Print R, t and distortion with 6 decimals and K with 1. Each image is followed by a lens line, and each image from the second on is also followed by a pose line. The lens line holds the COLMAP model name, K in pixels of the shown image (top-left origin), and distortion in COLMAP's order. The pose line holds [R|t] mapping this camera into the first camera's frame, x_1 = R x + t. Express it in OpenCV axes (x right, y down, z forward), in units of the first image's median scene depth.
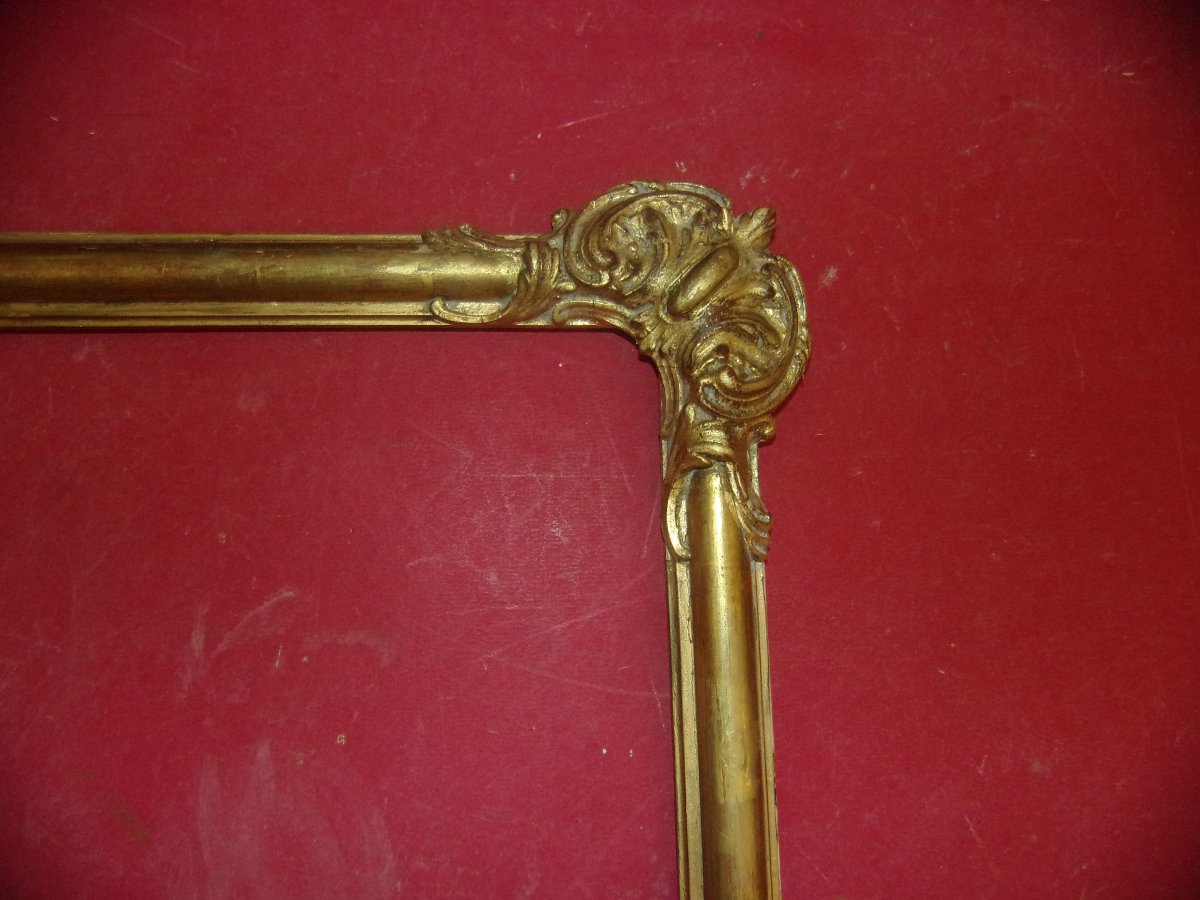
lens RADIAL K [[836.5, 0, 603.3], [0, 836.5, 454.1], [0, 0, 1]] dist [-0.001891, -0.019887]
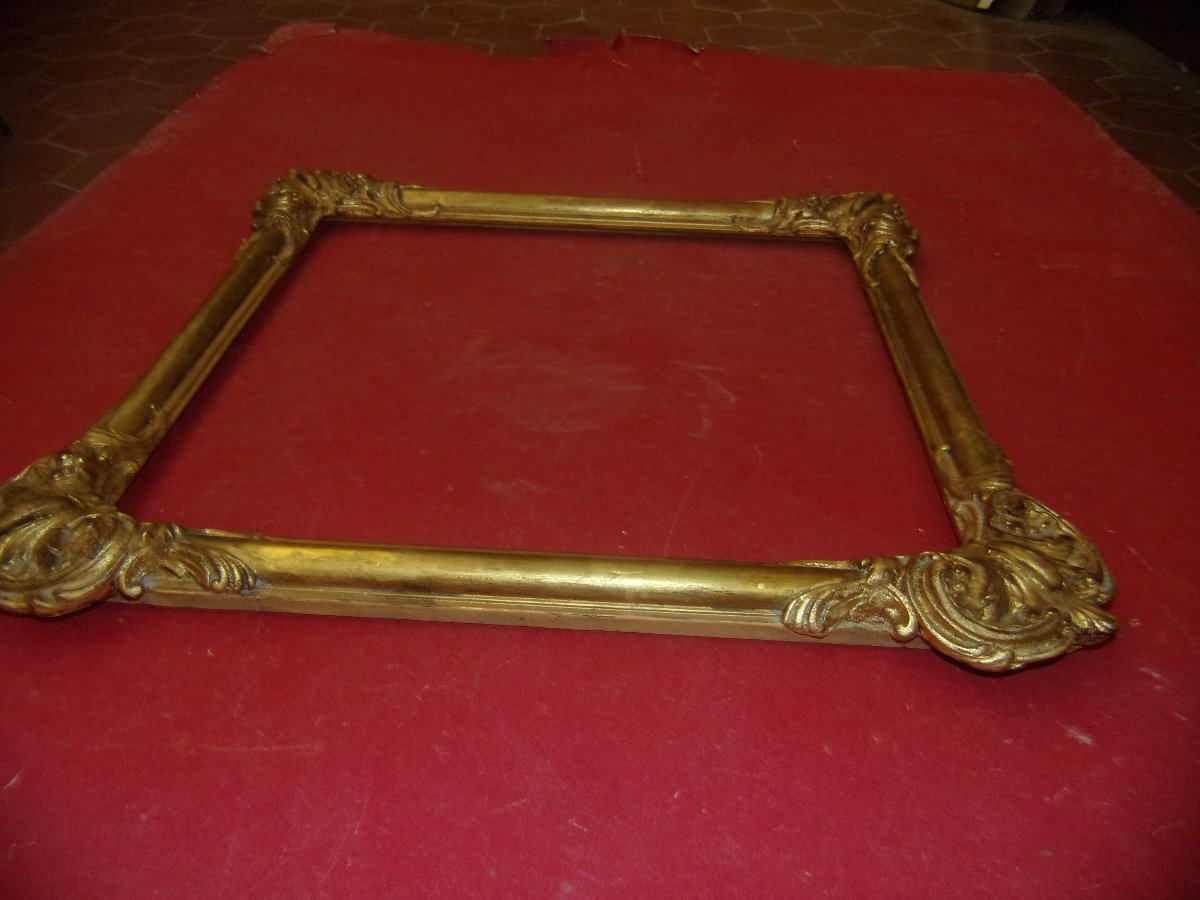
lens RADIAL K [[836.5, 0, 603.3], [0, 836.5, 454.1], [0, 0, 1]] dist [-0.001891, -0.019887]
pose [[-0.077936, 0.579811, -0.811015, 1.007714], [-0.989531, 0.054126, 0.133787, 0.205584], [0.121468, 0.812951, 0.569522, 0.144399]]
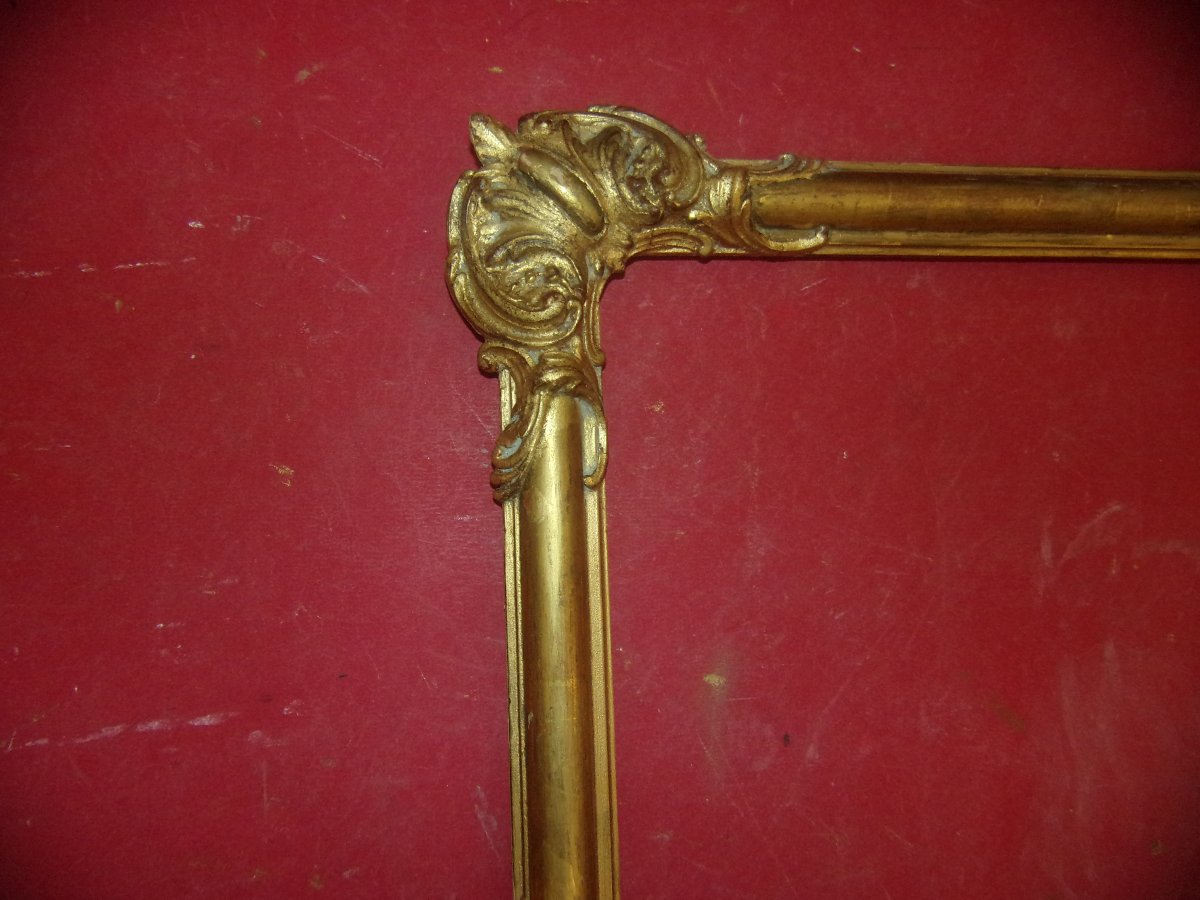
lens RADIAL K [[836.5, 0, 603.3], [0, 836.5, 454.1], [0, 0, 1]] dist [-0.001891, -0.019887]
pose [[0.998972, -0.002251, 0.045266, -1.096352], [-0.000746, 0.997814, 0.066080, 0.027095], [-0.045316, -0.066046, 0.996787, -0.043837]]
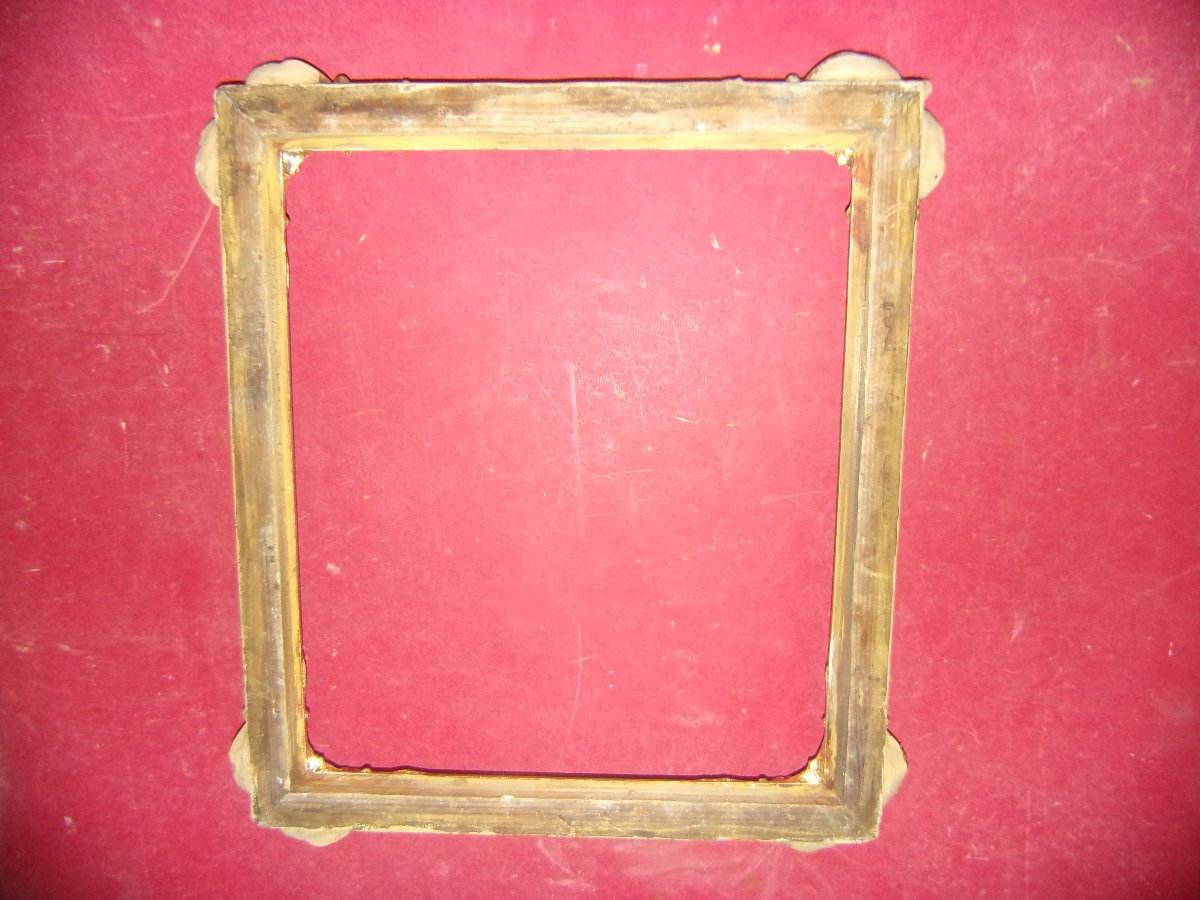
lens RADIAL K [[861.2, 0, 600.0], [0, 861.2, 450.0], [0, 0, 1]] dist [-0.008048, -0.003403]
pose [[-0.062145, -0.973800, -0.218752, 0.945067], [0.990735, -0.086706, 0.104527, 0.175952], [-0.120756, -0.210229, 0.970166, -0.764757]]
